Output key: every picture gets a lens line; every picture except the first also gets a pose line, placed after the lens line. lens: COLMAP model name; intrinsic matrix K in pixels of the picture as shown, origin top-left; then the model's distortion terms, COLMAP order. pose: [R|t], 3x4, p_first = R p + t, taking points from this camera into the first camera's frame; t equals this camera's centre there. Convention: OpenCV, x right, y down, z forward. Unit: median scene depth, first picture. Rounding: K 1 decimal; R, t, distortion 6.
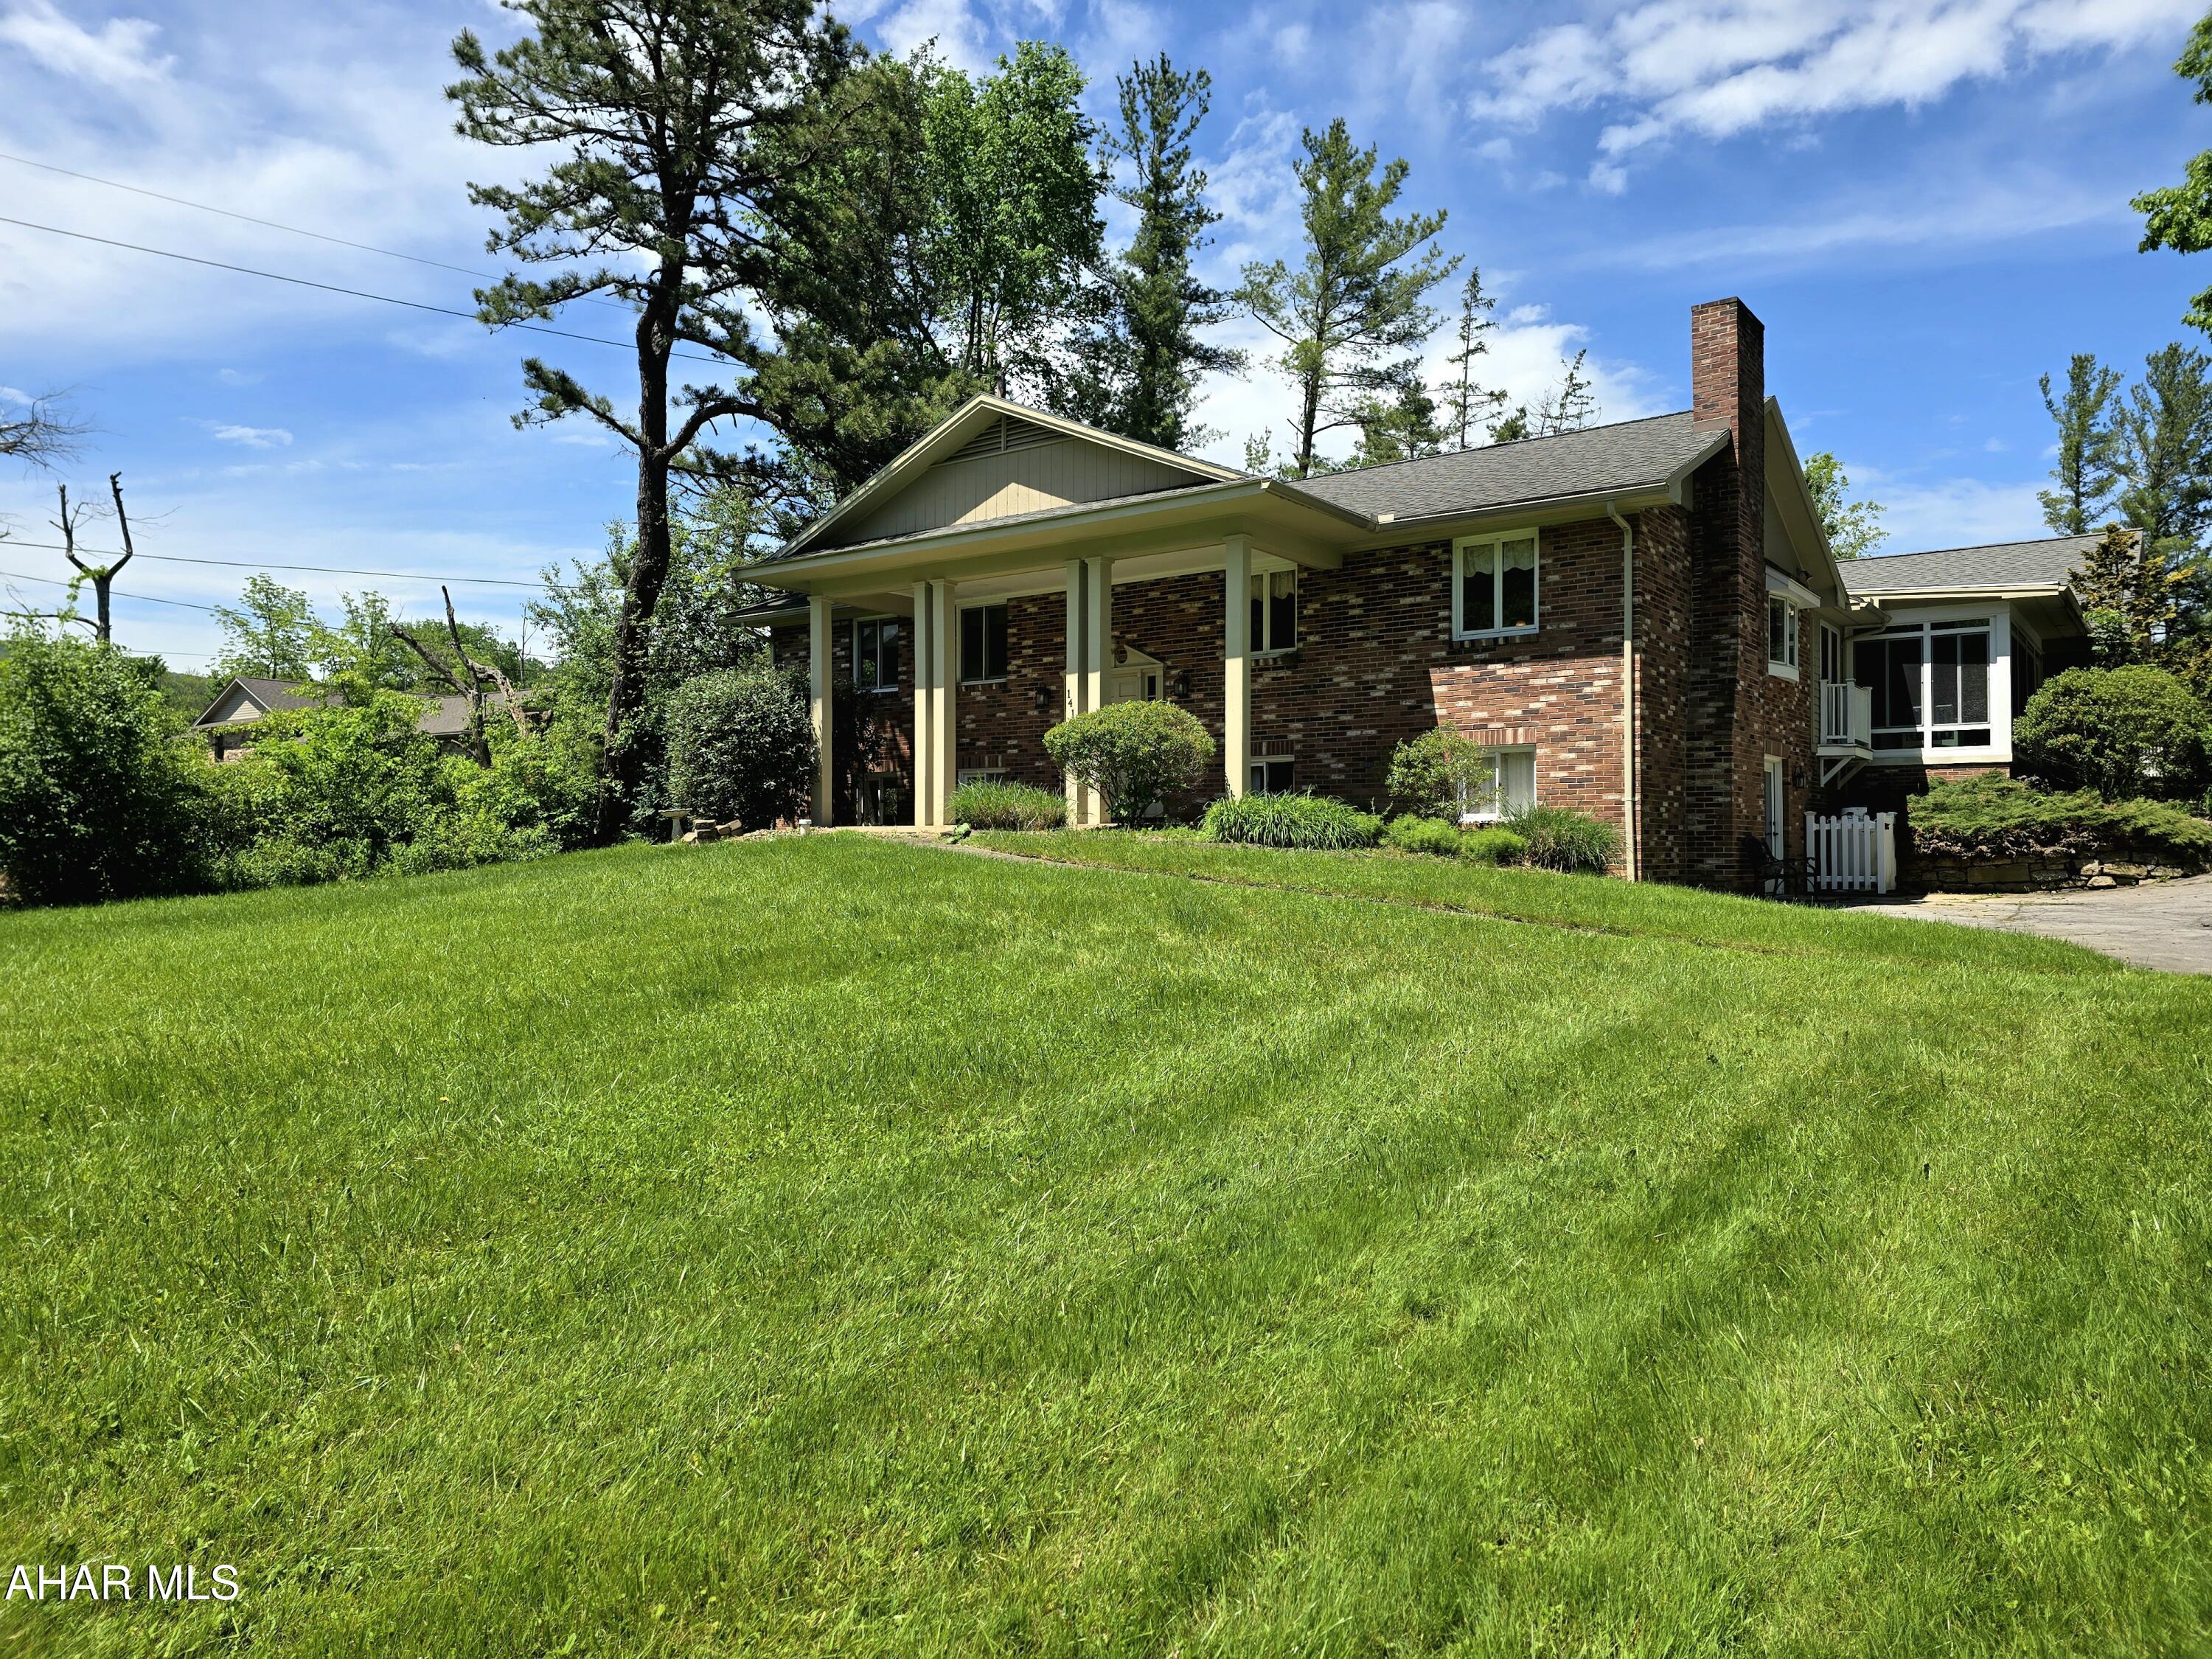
lens RADIAL K [[1493.2, 0, 1111.1], [0, 1493.2, 825.8], [0, 0, 1]] dist [0.047155, -0.000089]
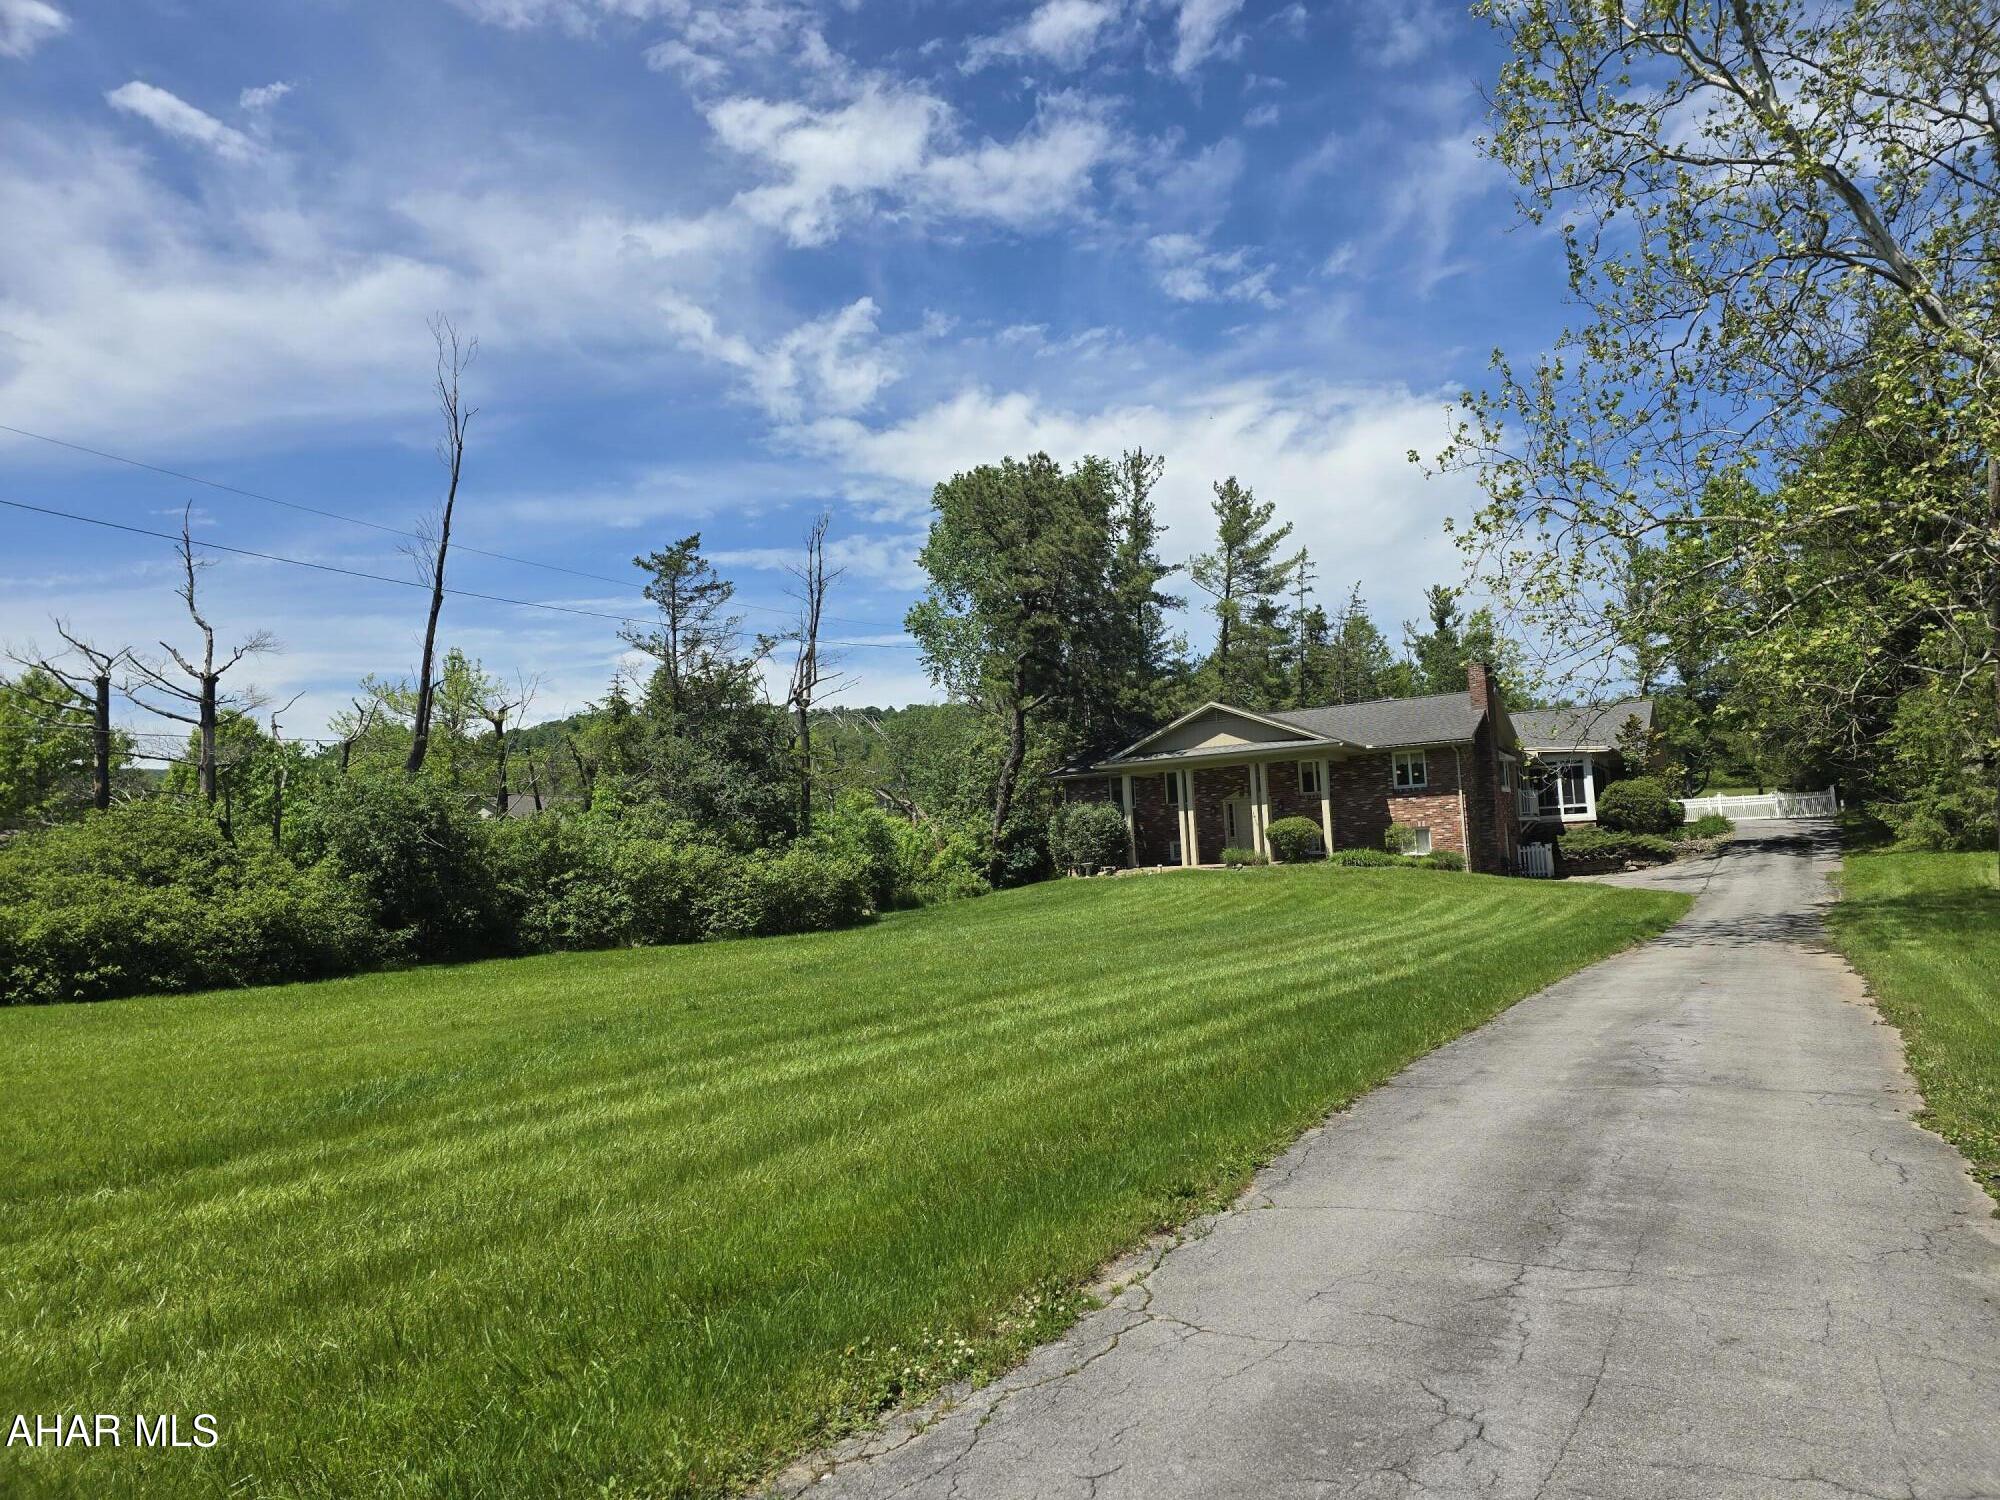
lens RADIAL K [[1350.1, 0, 997.2], [0, 1350.1, 754.9], [0, 0, 1]] dist [0.047155, -0.000089]
pose [[0.994622, -0.037122, 0.096688, -0.606264], [0.044970, 0.995756, -0.080293, -0.015996], [-0.093297, 0.084209, 0.992071, -1.158773]]
